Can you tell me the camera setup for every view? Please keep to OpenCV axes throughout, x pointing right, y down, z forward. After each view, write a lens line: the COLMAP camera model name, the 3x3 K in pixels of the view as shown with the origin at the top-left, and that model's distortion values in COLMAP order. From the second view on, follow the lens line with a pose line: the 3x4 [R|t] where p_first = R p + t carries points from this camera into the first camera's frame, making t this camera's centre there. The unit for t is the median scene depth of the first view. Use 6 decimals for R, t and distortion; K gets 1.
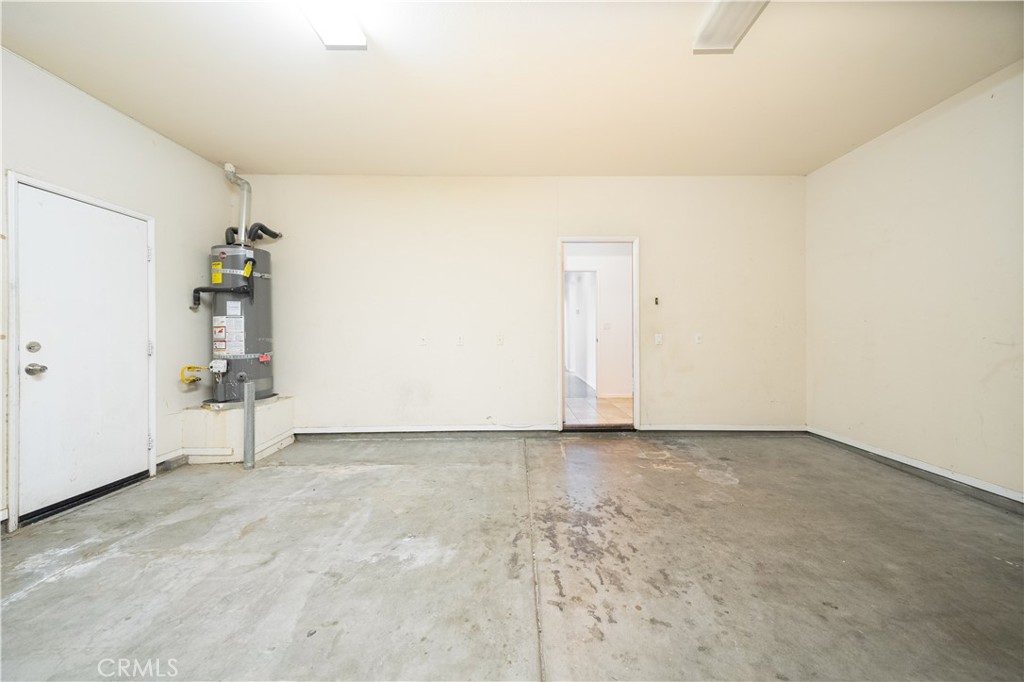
lens RADIAL K [[384.6, 0, 512.0], [0, 384.6, 341.0], [0, 0, 1]] dist [0.000510, -0.000104]
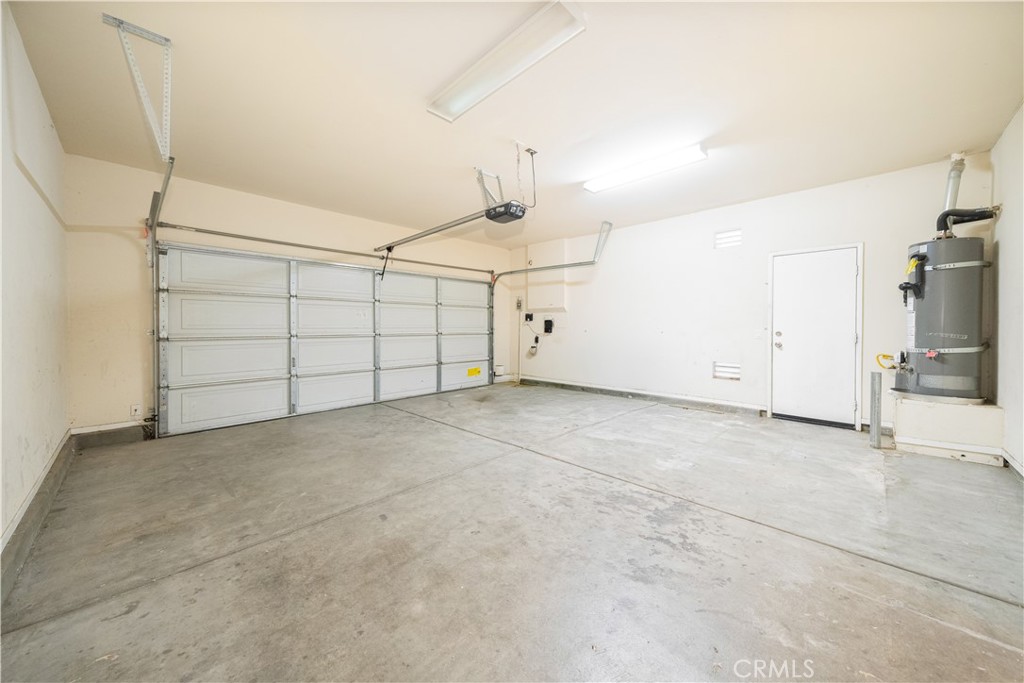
lens RADIAL K [[350.0, 0, 513.0], [0, 350.0, 338.6], [0, 0, 1]] dist [-0.001732, -0.000140]
pose [[-0.712020, 0.034507, -0.701311, 1.130148], [-0.008487, 0.998296, 0.057737, -0.056066], [0.702108, 0.047062, -0.710513, 1.391303]]
